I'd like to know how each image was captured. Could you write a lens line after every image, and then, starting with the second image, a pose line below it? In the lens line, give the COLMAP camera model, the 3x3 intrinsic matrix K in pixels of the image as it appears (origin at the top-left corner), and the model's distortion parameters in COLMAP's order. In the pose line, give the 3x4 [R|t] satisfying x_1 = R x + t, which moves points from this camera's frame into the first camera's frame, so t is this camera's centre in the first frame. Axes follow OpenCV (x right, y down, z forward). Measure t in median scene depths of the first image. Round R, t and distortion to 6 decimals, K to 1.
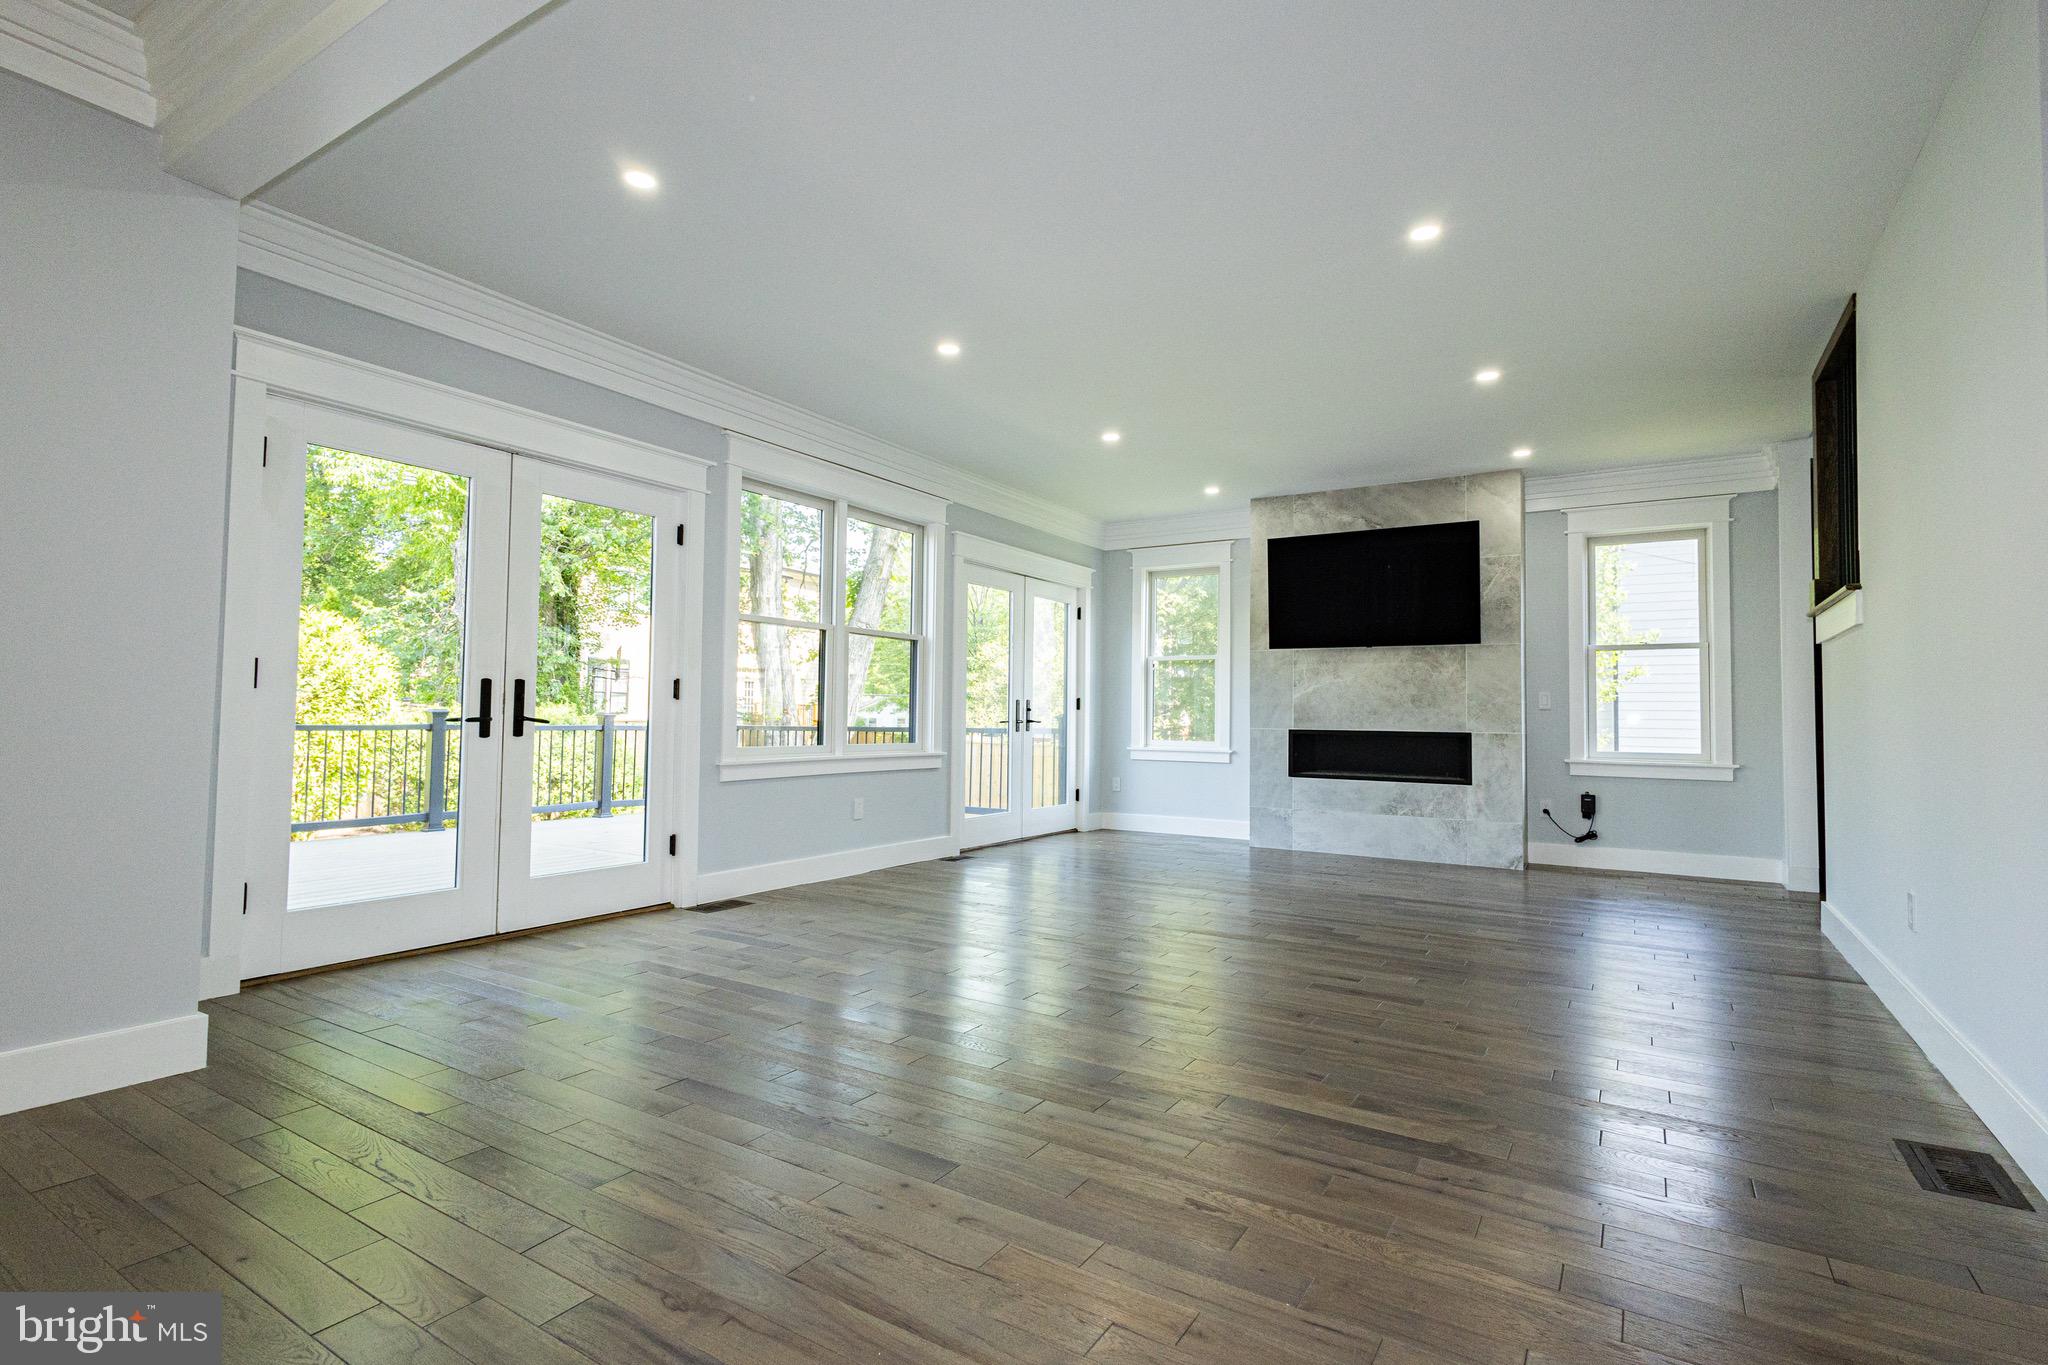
lens RADIAL K [[937.4, 0, 1030.6], [0, 937.4, 686.1], [0, 0, 1]] dist [0.001690, 0.000038]
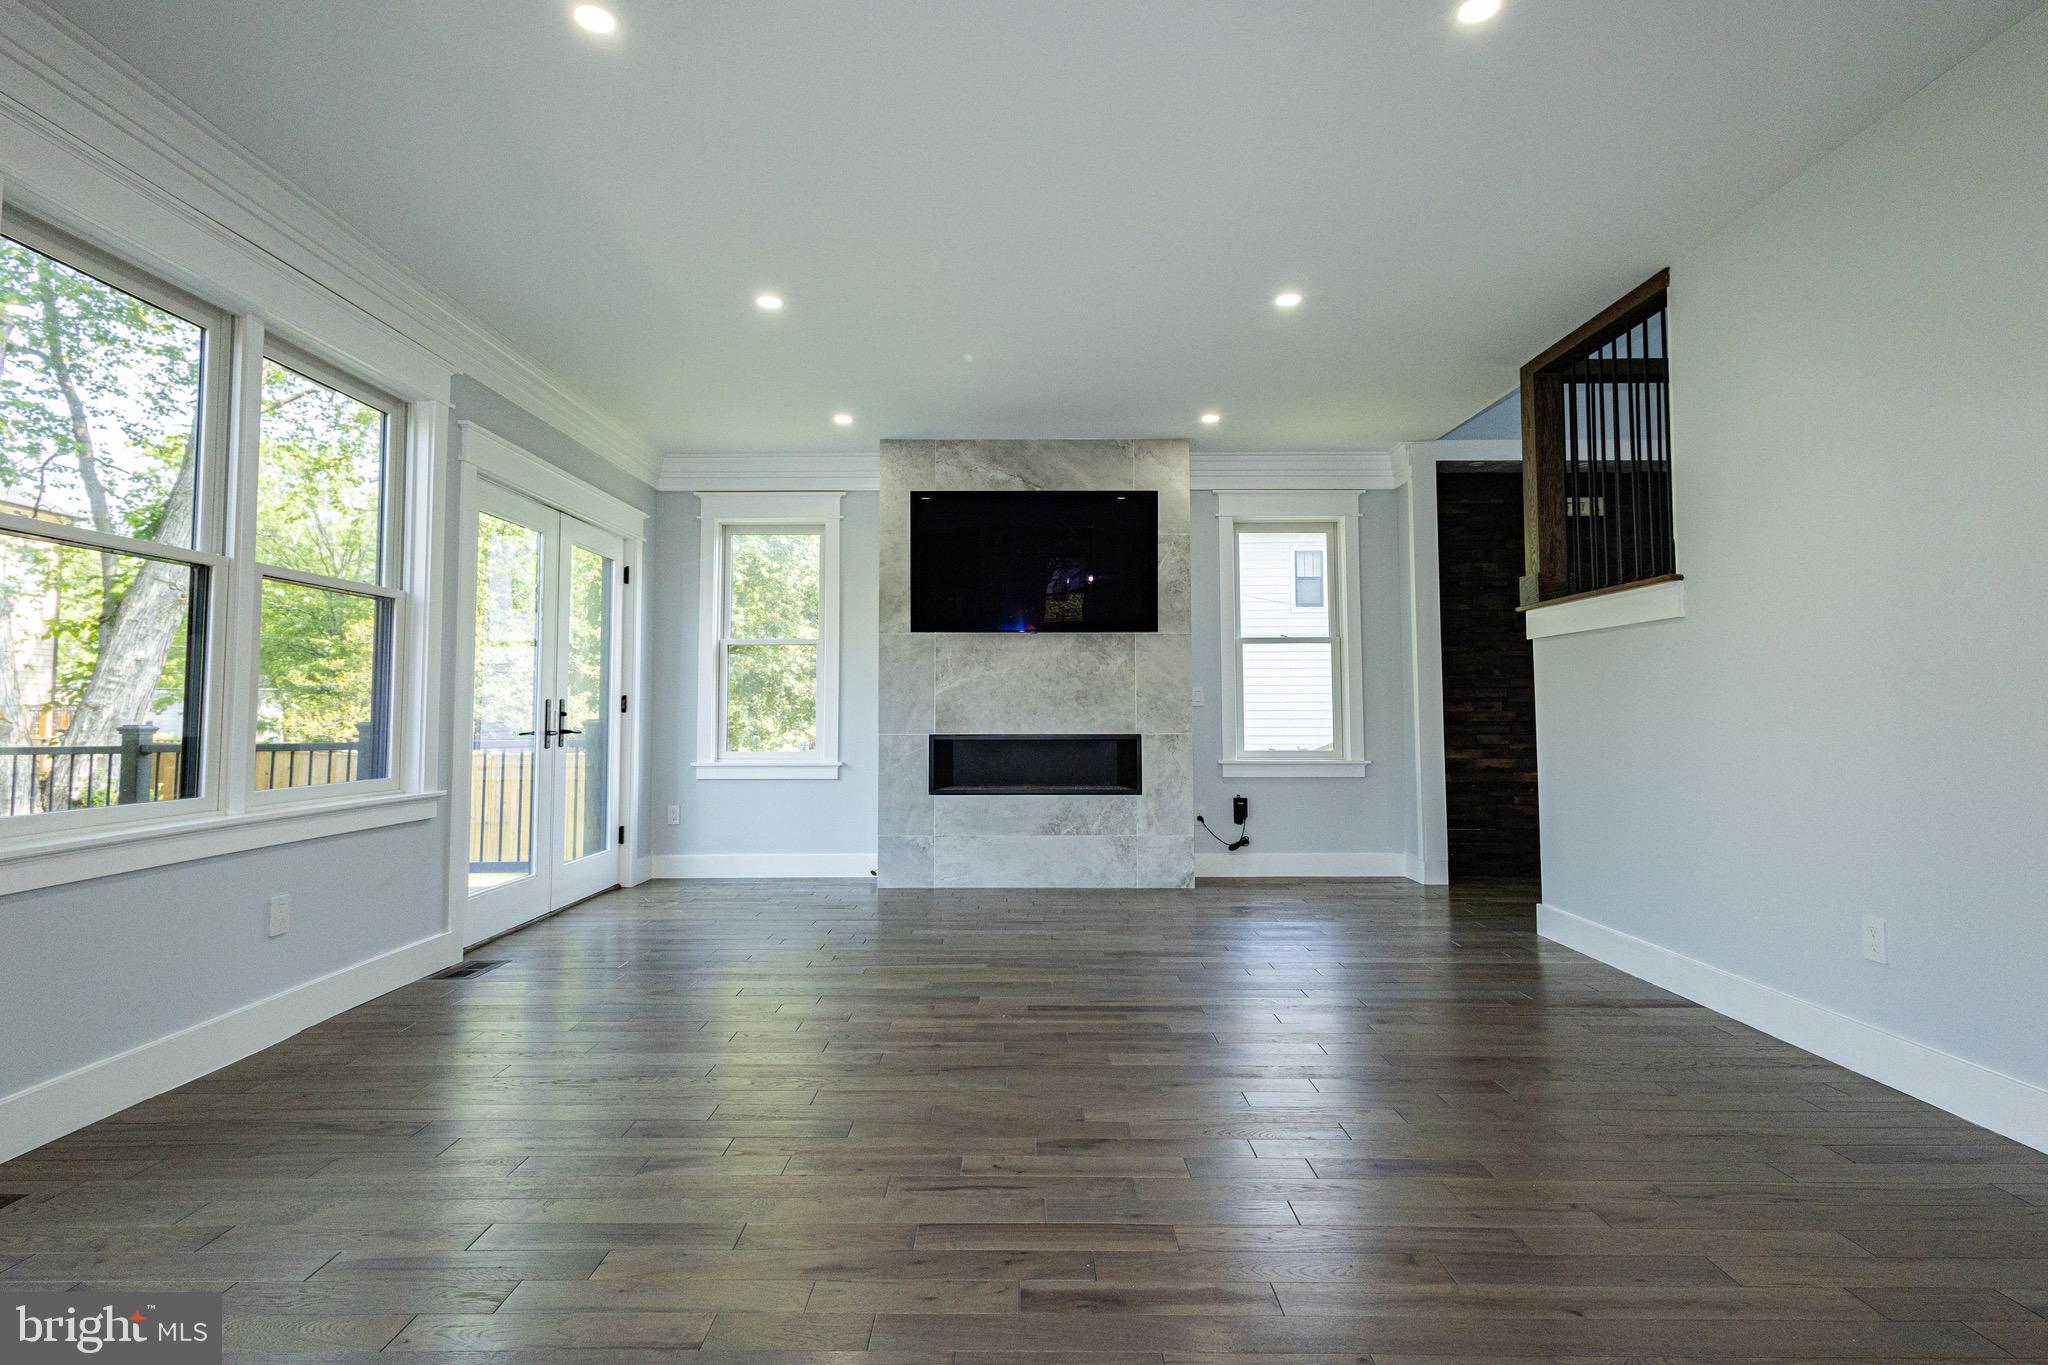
lens RADIAL K [[995.7, 0, 1021.1], [0, 995.7, 657.0], [0, 0, 1]] dist [0.006125, 0.000887]
pose [[0.853207, 0.014893, 0.521360, -0.103155], [-0.003930, 0.999747, -0.022128, -0.000951], [-0.521558, 0.016831, 0.853050, 0.257796]]
